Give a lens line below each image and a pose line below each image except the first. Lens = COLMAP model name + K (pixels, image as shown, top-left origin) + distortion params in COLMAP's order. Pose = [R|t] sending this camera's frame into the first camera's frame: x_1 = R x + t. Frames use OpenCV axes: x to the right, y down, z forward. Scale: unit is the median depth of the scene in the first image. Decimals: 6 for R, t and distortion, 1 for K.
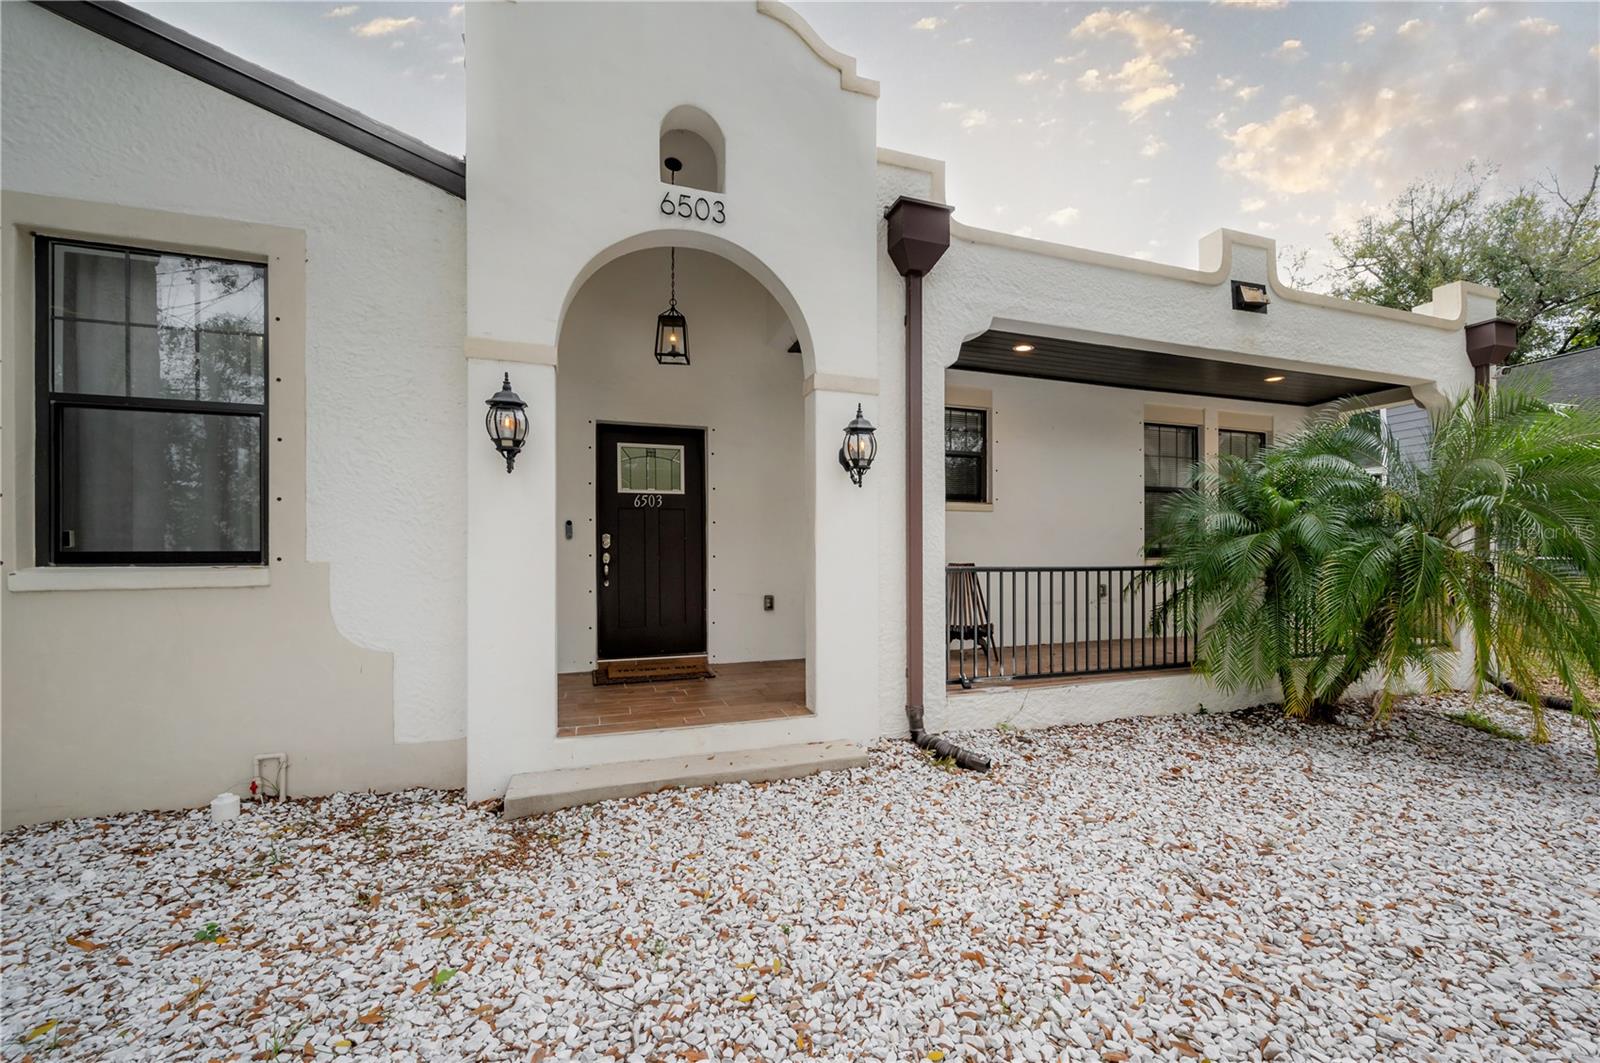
lens RADIAL K [[640.0, 0, 809.3], [0, 640.0, 548.9], [0, 0, 1]] dist [-0.002195, 0.000846]
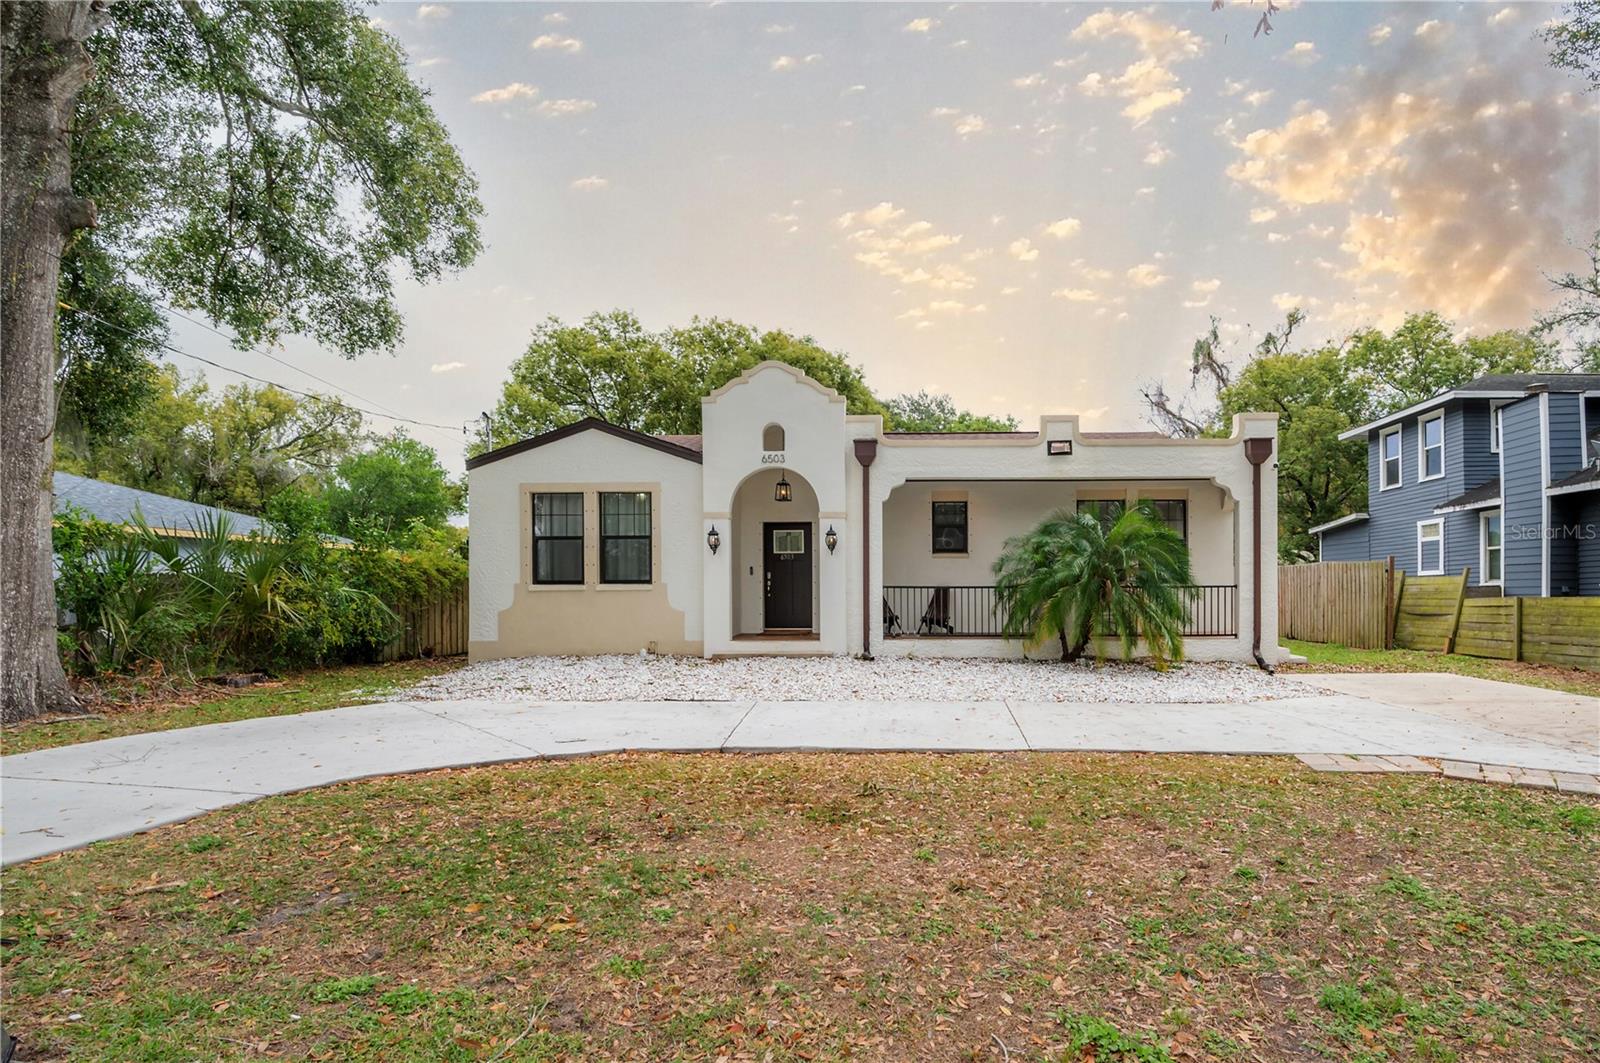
lens RADIAL K [[801.9, 0, 870.1], [0, 801.9, 593.4], [0, 0, 1]] dist [-0.000654, -0.000309]
pose [[0.935739, -0.000017, -0.352692, 1.067310], [0.004663, 0.999913, 0.012323, 0.018296], [0.352661, -0.013176, 0.935658, -1.581406]]
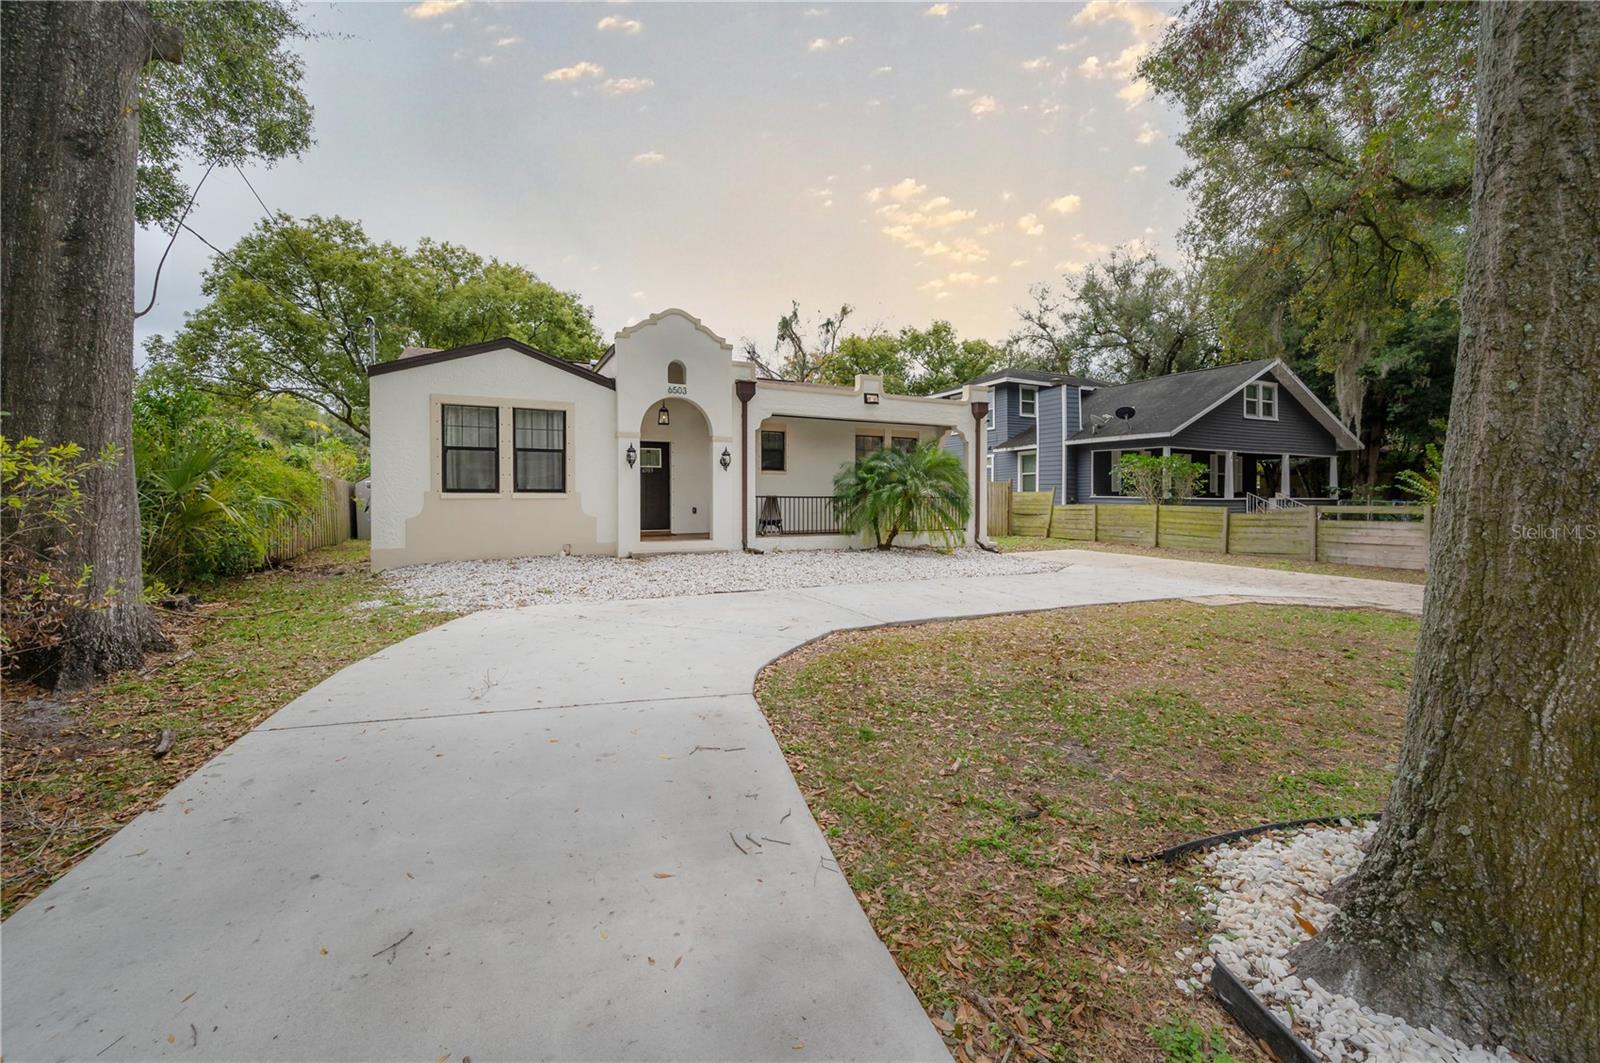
lens RADIAL K [[640.0, 0, 779.9], [0, 640.0, 502.3], [0, 0, 1]] dist [-0.002195, 0.000846]
pose [[0.993872, 0.003324, 0.110487, -0.008649], [-0.005417, 0.999811, 0.018656, 0.002888], [-0.110404, -0.019140, 0.993702, -1.798662]]
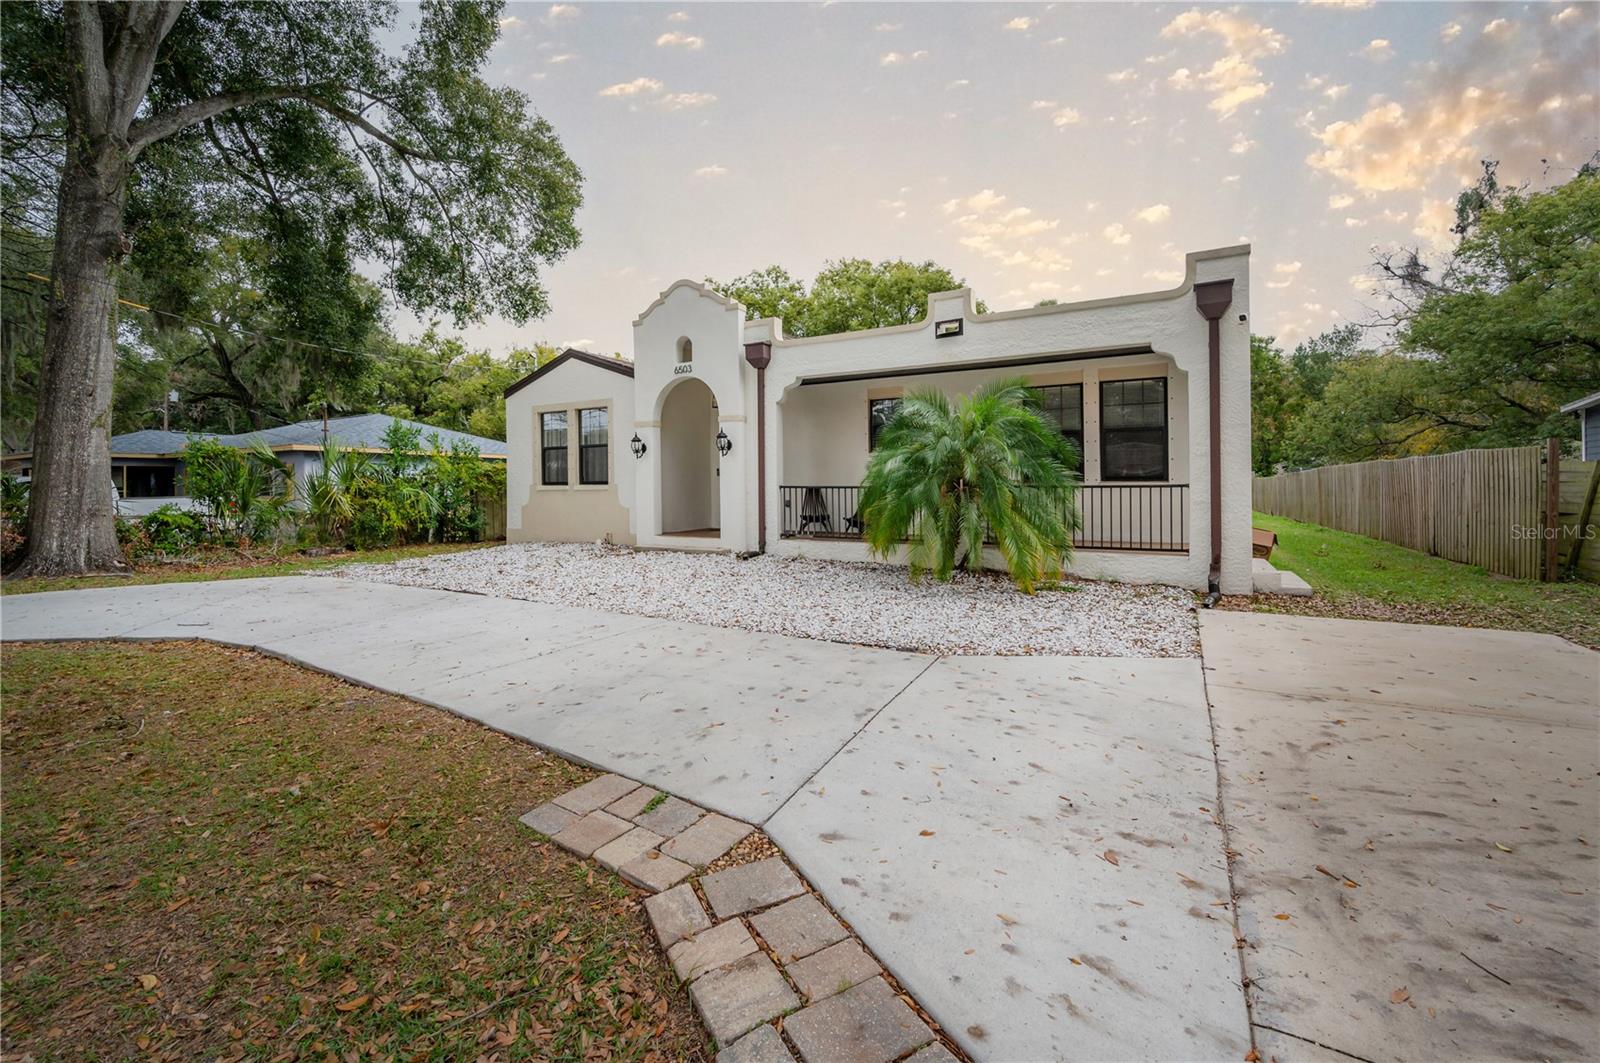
lens RADIAL K [[640.0, 0, 787.1], [0, 640.0, 486.9], [0, 0, 1]] dist [-0.002195, 0.000846]
pose [[0.659909, -0.003443, -0.751337, 1.785977], [0.009013, 0.999954, 0.003334, 0.022289], [0.751291, -0.008971, 0.659910, -0.484475]]
